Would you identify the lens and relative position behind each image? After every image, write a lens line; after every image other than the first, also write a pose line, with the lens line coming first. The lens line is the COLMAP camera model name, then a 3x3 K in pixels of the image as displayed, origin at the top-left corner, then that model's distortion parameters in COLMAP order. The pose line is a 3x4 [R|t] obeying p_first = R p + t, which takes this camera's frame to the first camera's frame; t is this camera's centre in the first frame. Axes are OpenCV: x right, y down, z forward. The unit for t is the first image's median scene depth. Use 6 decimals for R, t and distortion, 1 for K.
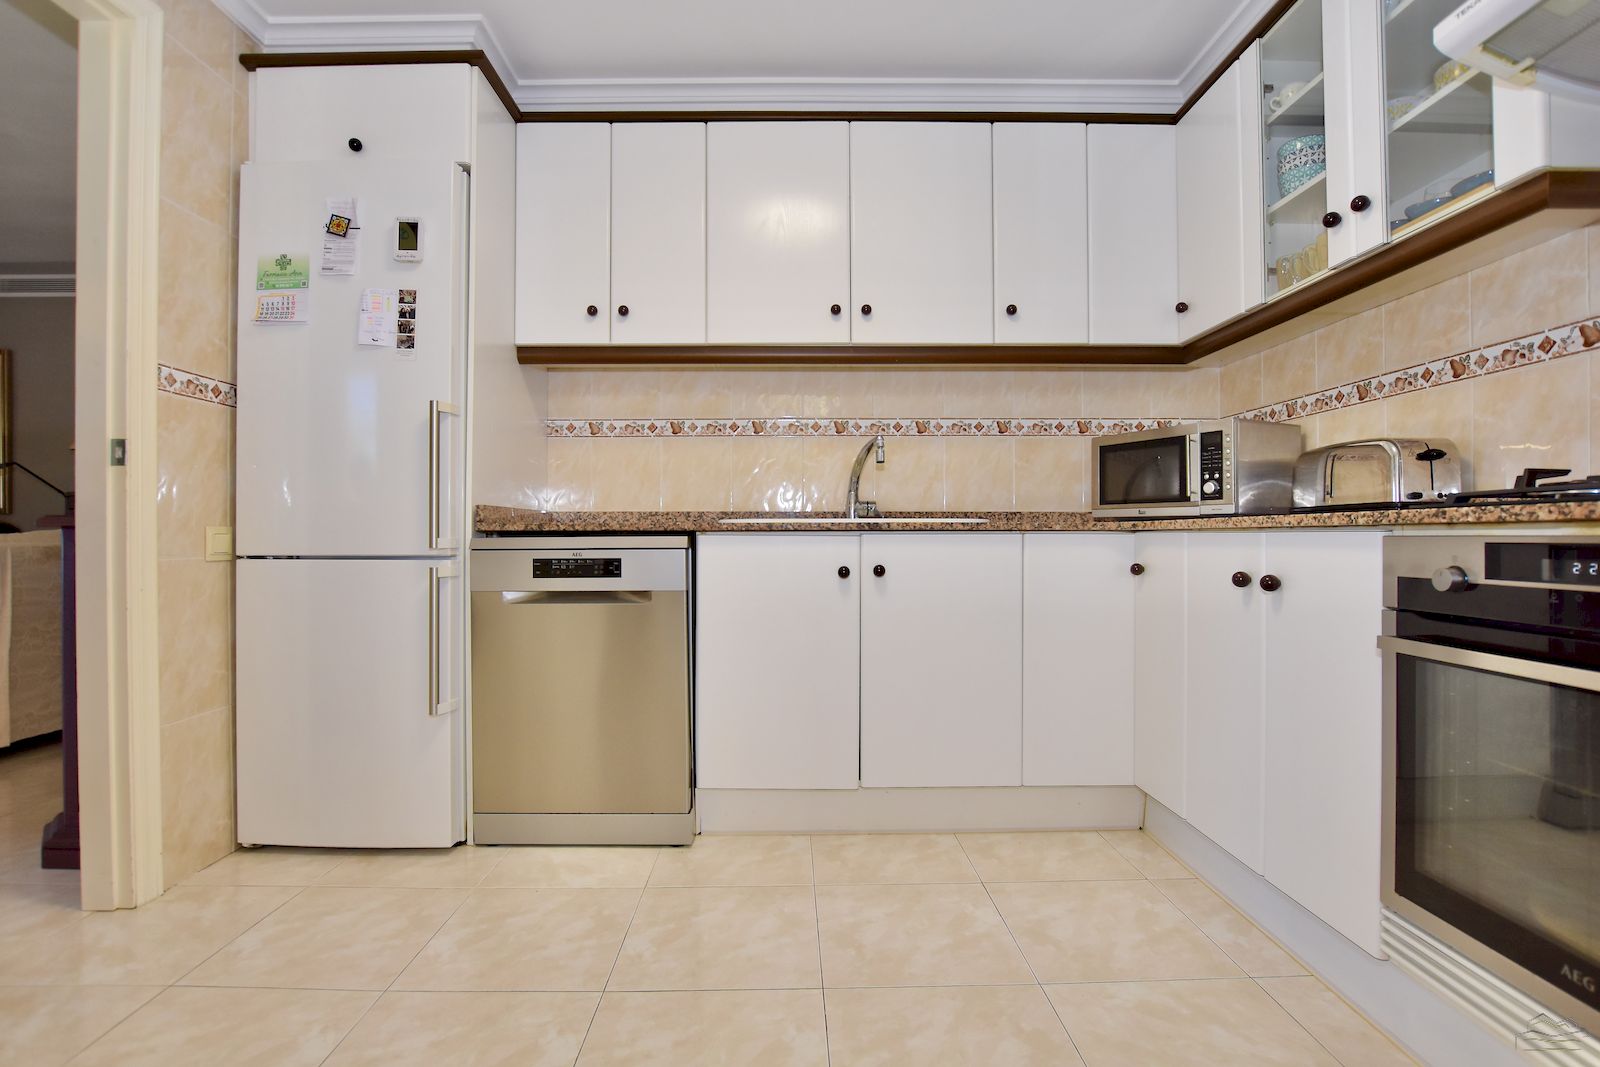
lens RADIAL K [[705.6, 0, 751.5], [0, 705.6, 528.7], [0, 0, 1]] dist [0.000379, 0.000030]
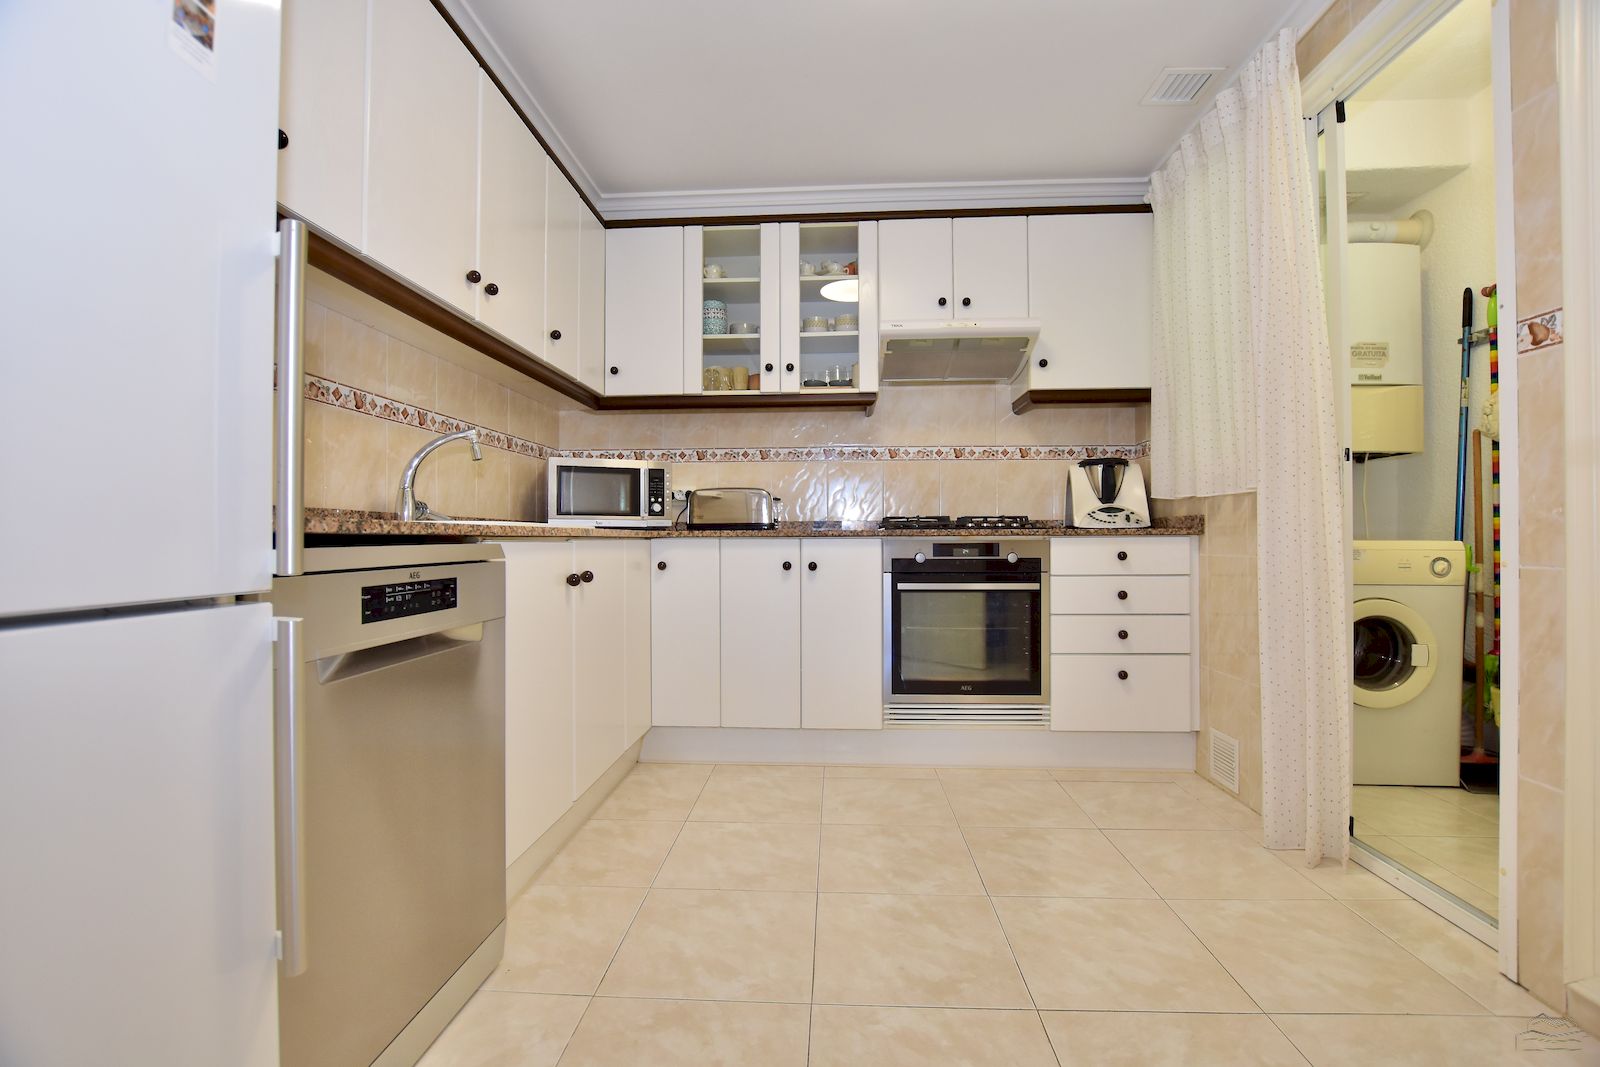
lens RADIAL K [[717.6, 0, 800.0], [0, 717.6, 533.5], [0, 0, 1]] dist [-0.027977, -0.000133]
pose [[0.072791, 0.008685, 0.997309, -0.815928], [-0.003619, 0.999958, -0.008444, 0.005528], [-0.997341, -0.002994, 0.072820, 0.633314]]
